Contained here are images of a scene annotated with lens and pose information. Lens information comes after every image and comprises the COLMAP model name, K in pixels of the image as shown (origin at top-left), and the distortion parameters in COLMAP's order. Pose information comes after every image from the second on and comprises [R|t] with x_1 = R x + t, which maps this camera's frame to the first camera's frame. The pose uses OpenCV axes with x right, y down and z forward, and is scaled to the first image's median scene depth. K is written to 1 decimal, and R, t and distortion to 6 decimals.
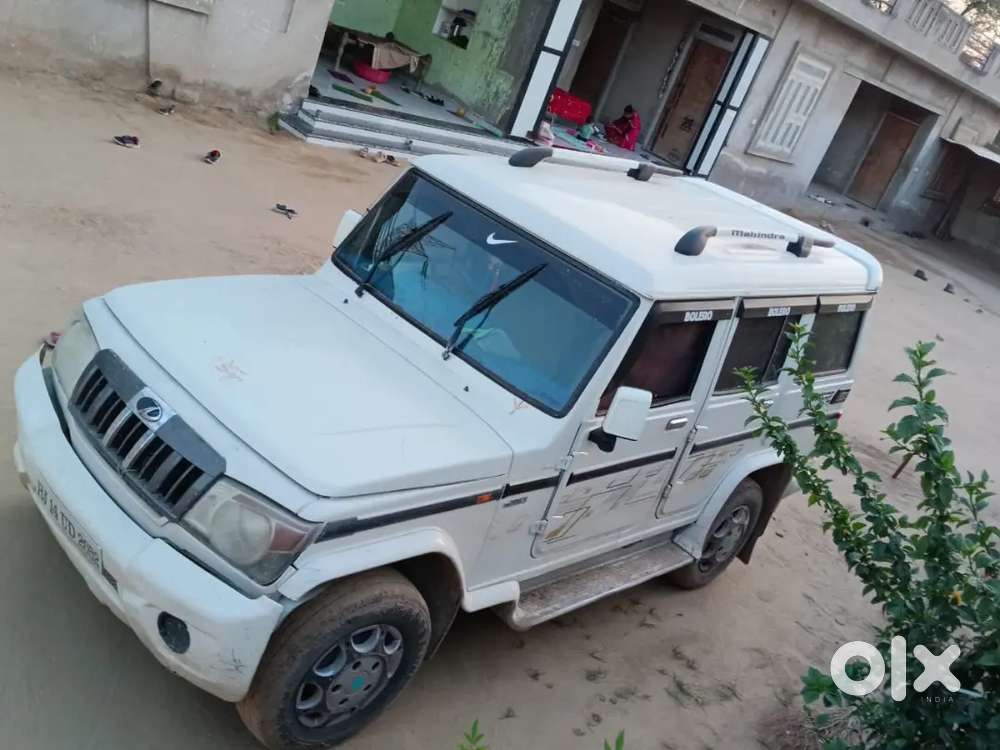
lens RADIAL K [[990.5, 0, 500.0], [0, 990.5, 375.0], [0, 0, 1]] dist [0.120247, -0.230923]
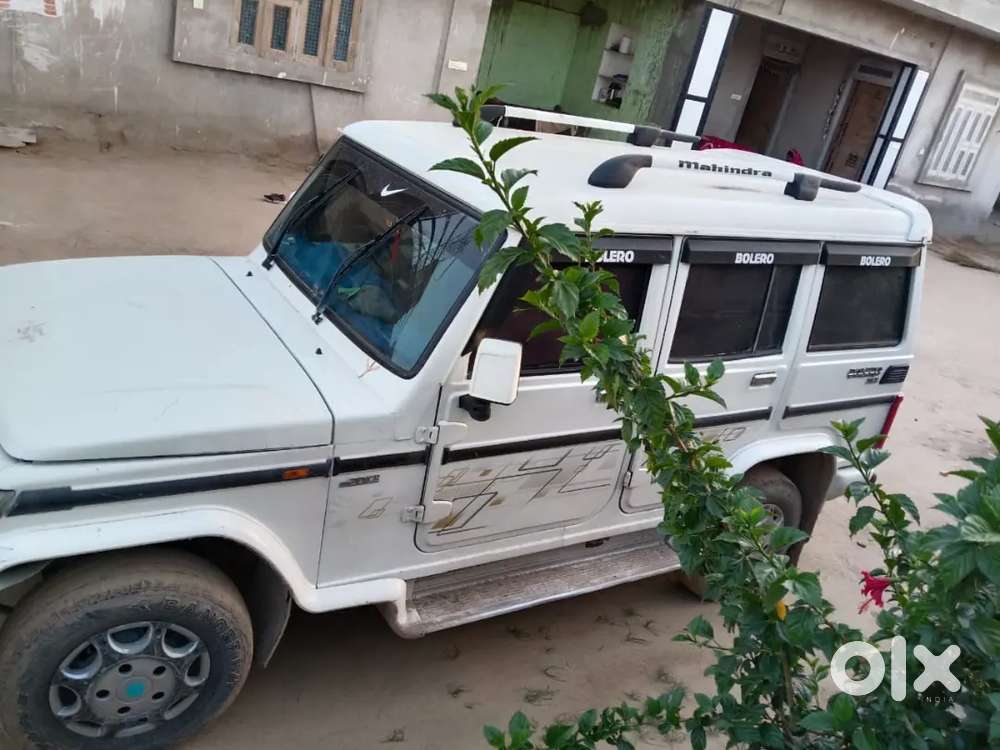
lens RADIAL K [[837.0, 0, 500.0], [0, 837.0, 375.0], [0, 0, 1]] dist [0.065993, -0.122358]
pose [[0.963388, -0.039096, -0.265246, 0.235126], [0.024679, 0.998042, -0.057471, 0.060895], [0.266974, 0.048821, 0.962466, 0.256938]]
